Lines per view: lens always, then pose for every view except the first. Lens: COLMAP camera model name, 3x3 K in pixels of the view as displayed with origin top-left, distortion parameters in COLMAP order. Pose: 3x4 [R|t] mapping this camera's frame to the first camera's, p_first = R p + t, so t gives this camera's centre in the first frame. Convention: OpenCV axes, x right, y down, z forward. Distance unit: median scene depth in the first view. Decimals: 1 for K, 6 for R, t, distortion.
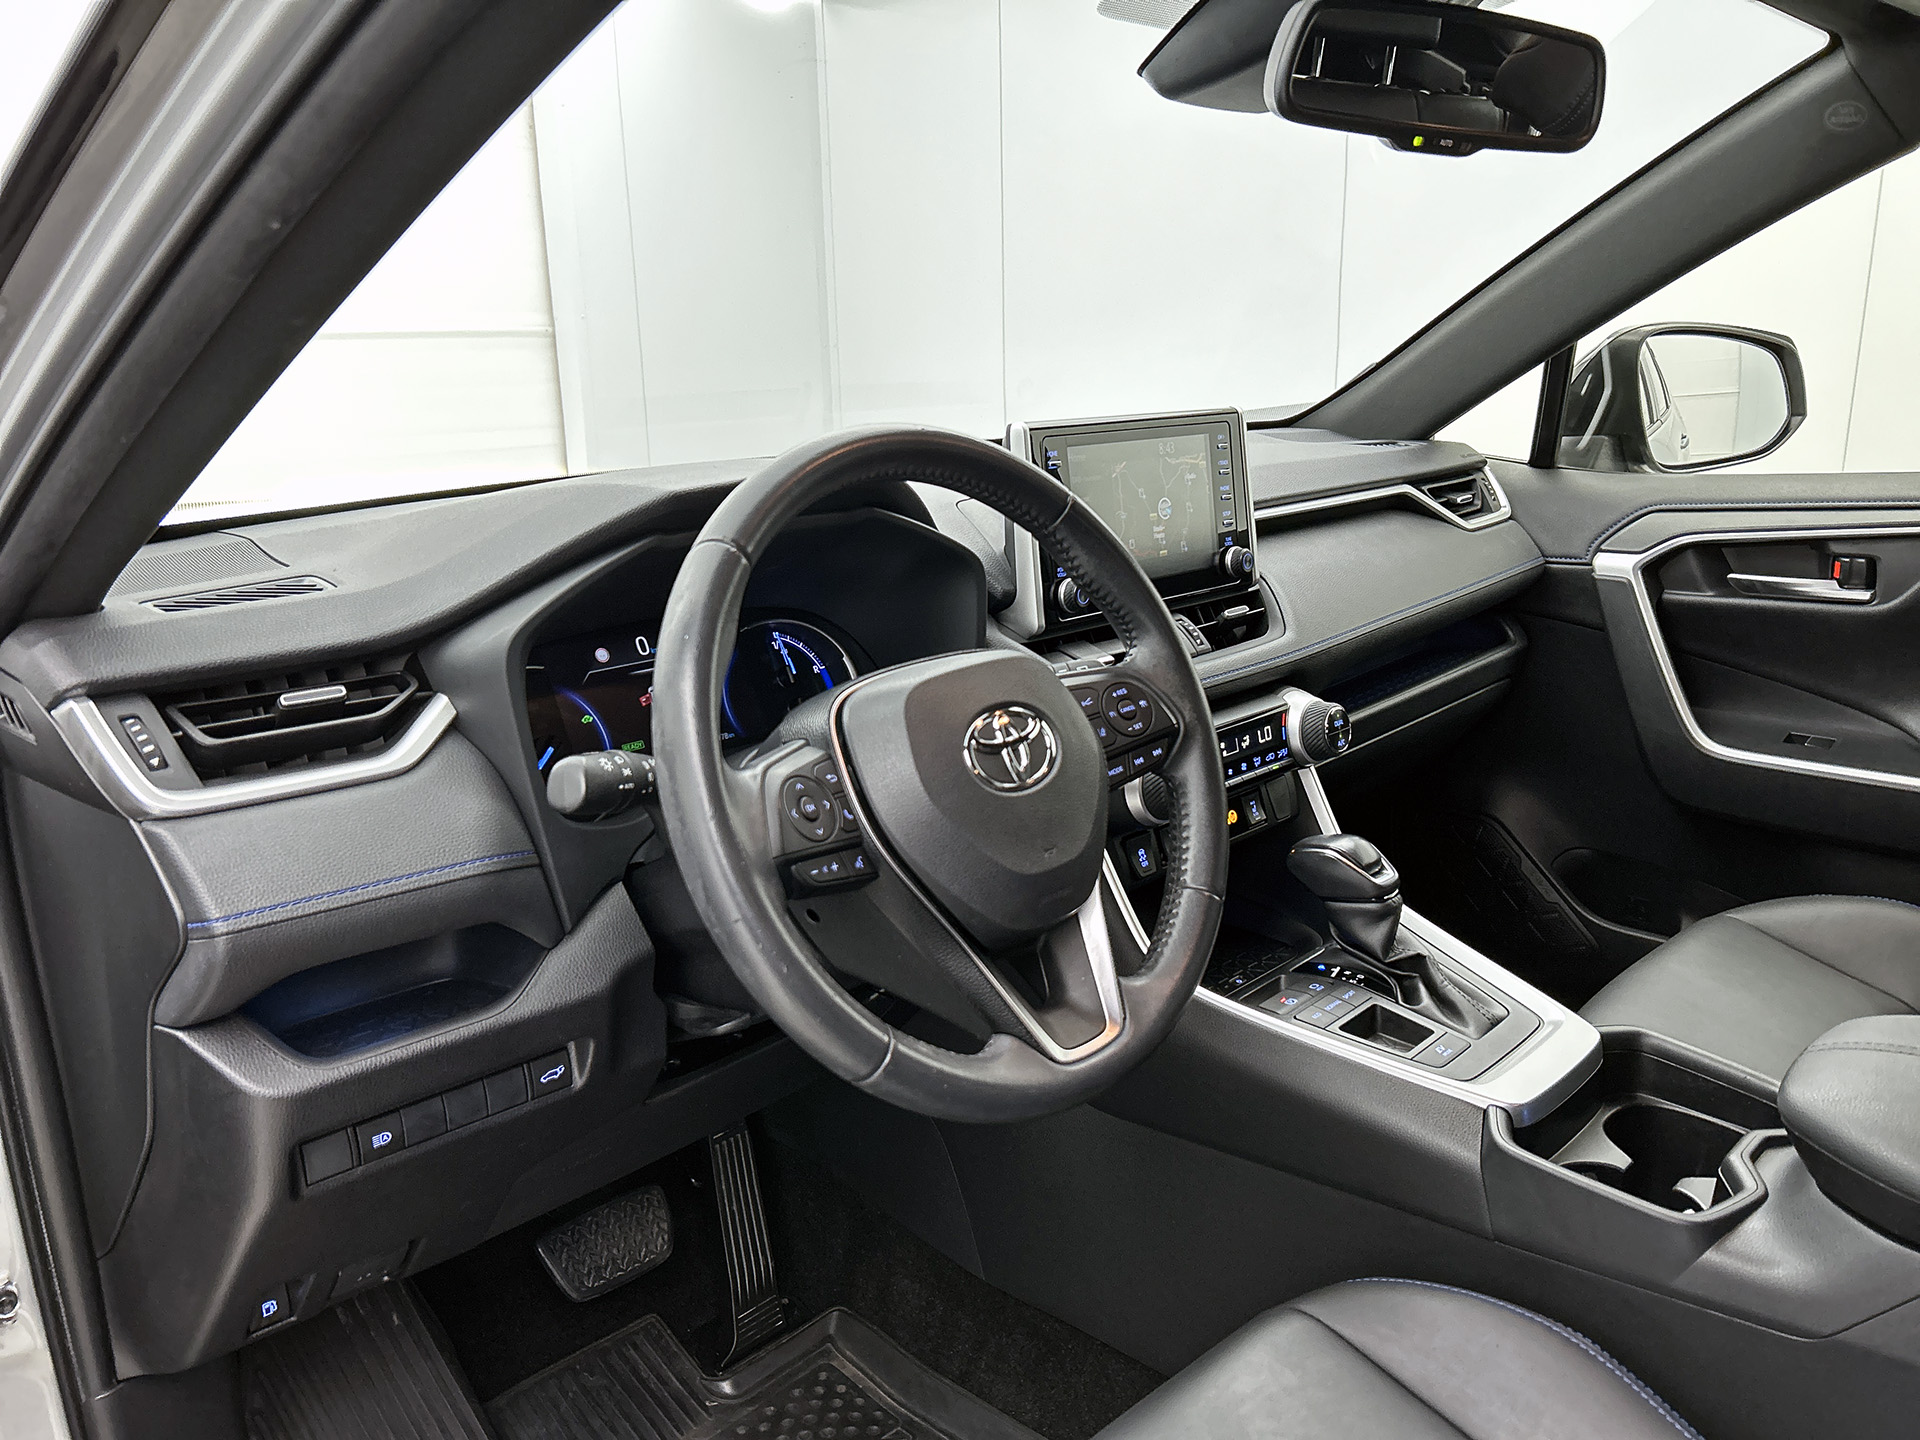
lens RADIAL K [[1431.4, 0, 952.0], [0, 1431.4, 722.9], [0, 0, 1]] dist [0.024068, -0.007146]
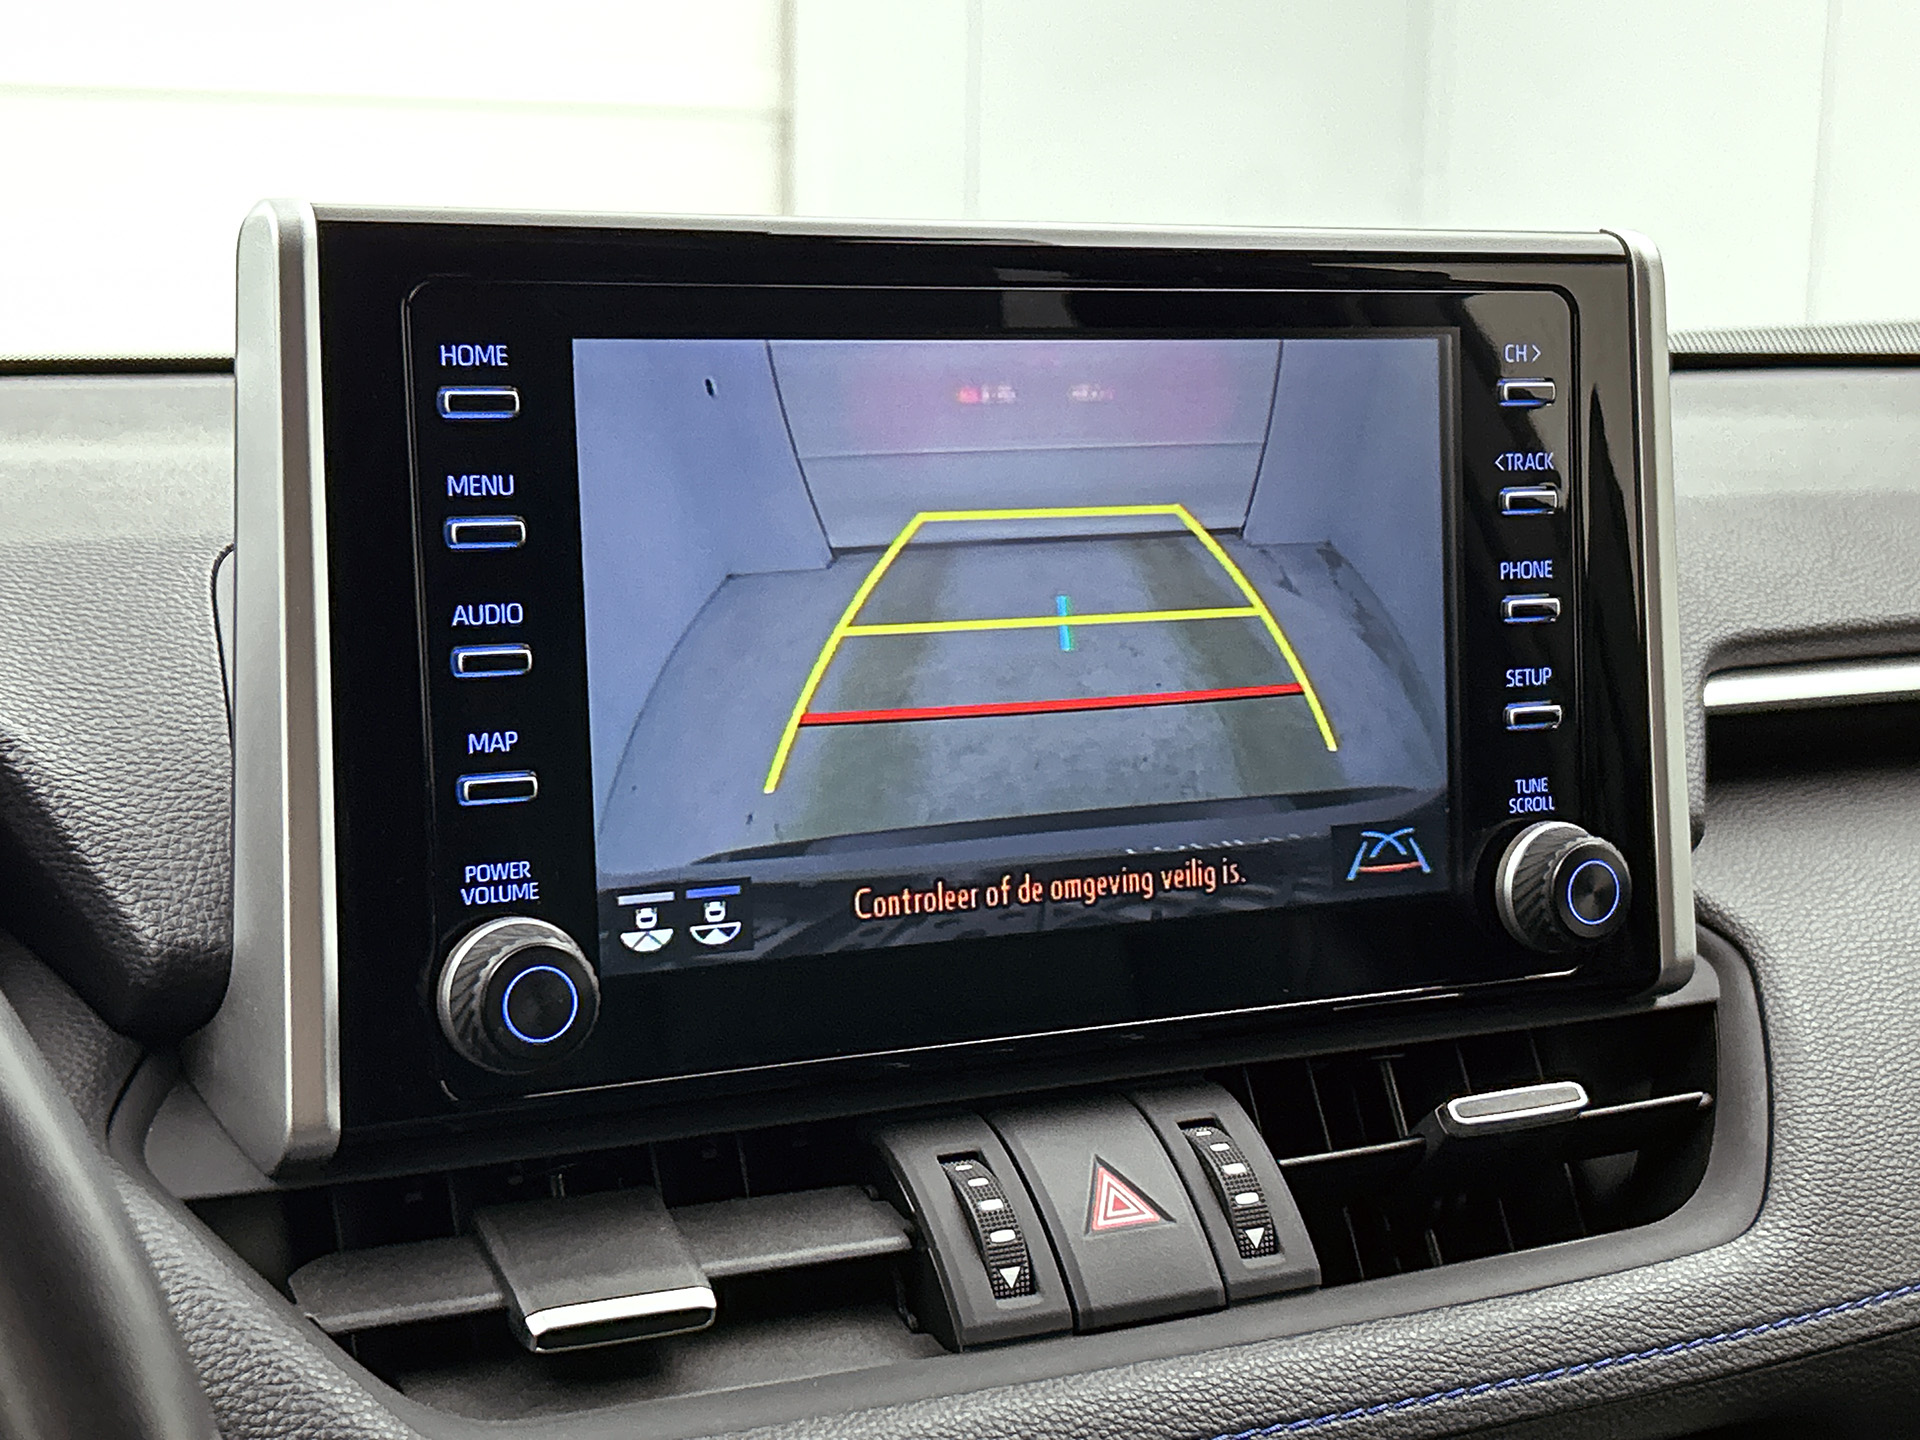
lens RADIAL K [[3008.8, 0, 949.4], [0, 3008.8, 730.8], [0, 0, 1]] dist [0.062164, 0.000000]
pose [[0.956019, 0.095852, -0.277202, 0.246601], [-0.118251, 0.990840, -0.065207, -0.097539], [0.268412, 0.095119, 0.958596, 0.525586]]
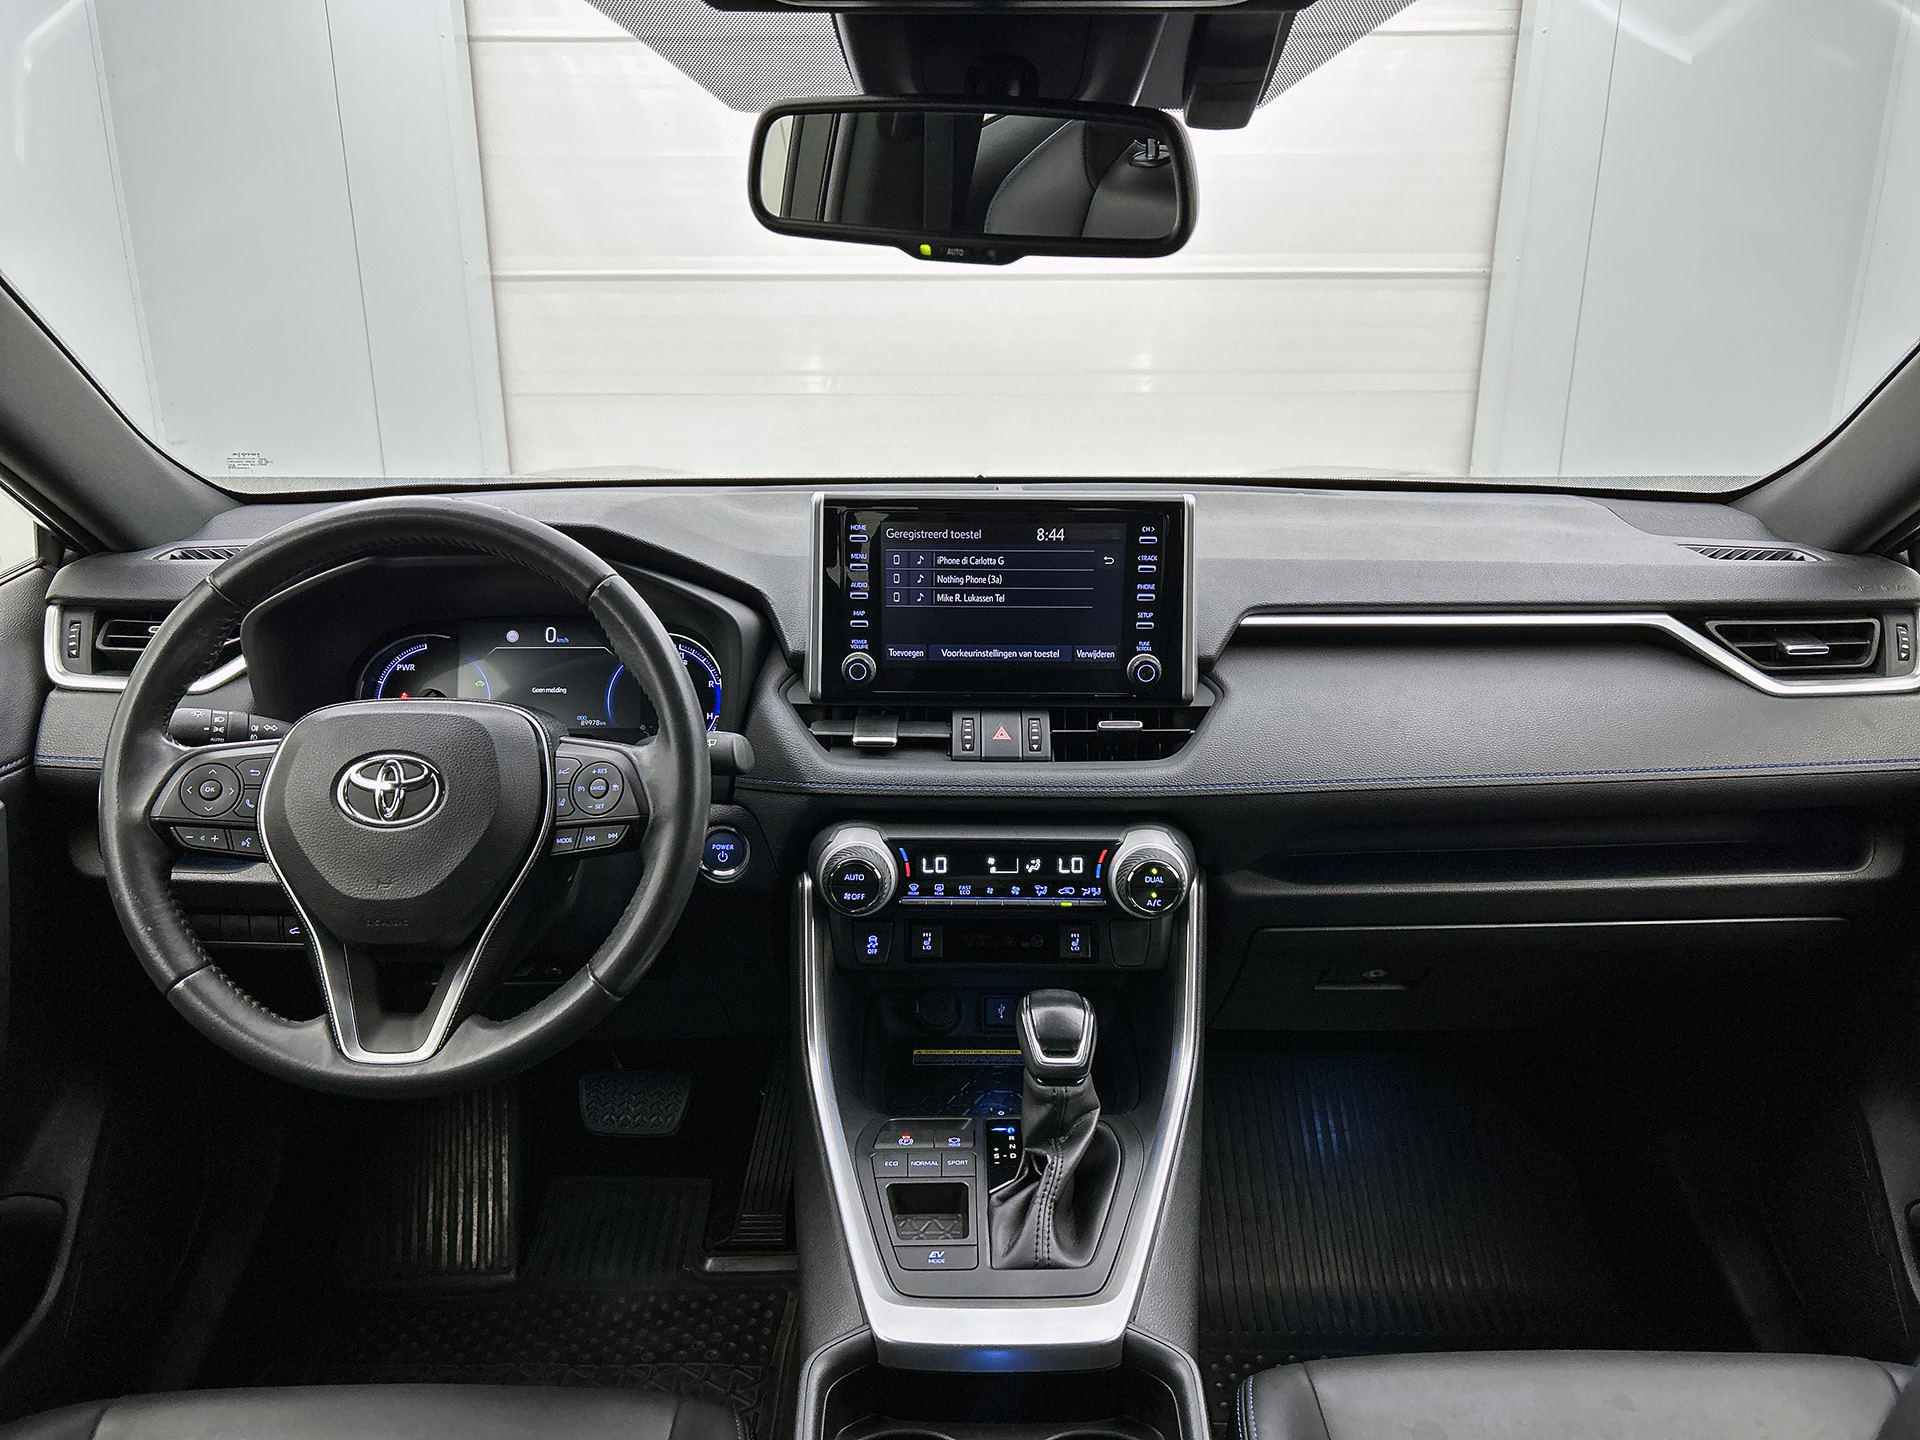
lens RADIAL K [[1431.4, 0, 959.1], [0, 1431.4, 725.1], [0, 0, 1]] dist [0.024068, -0.007146]
pose [[0.718966, 0.239206, -0.652585, 0.725473], [-0.198649, 0.970466, 0.136871, -0.184312], [0.666053, 0.031230, 0.745251, 0.279268]]
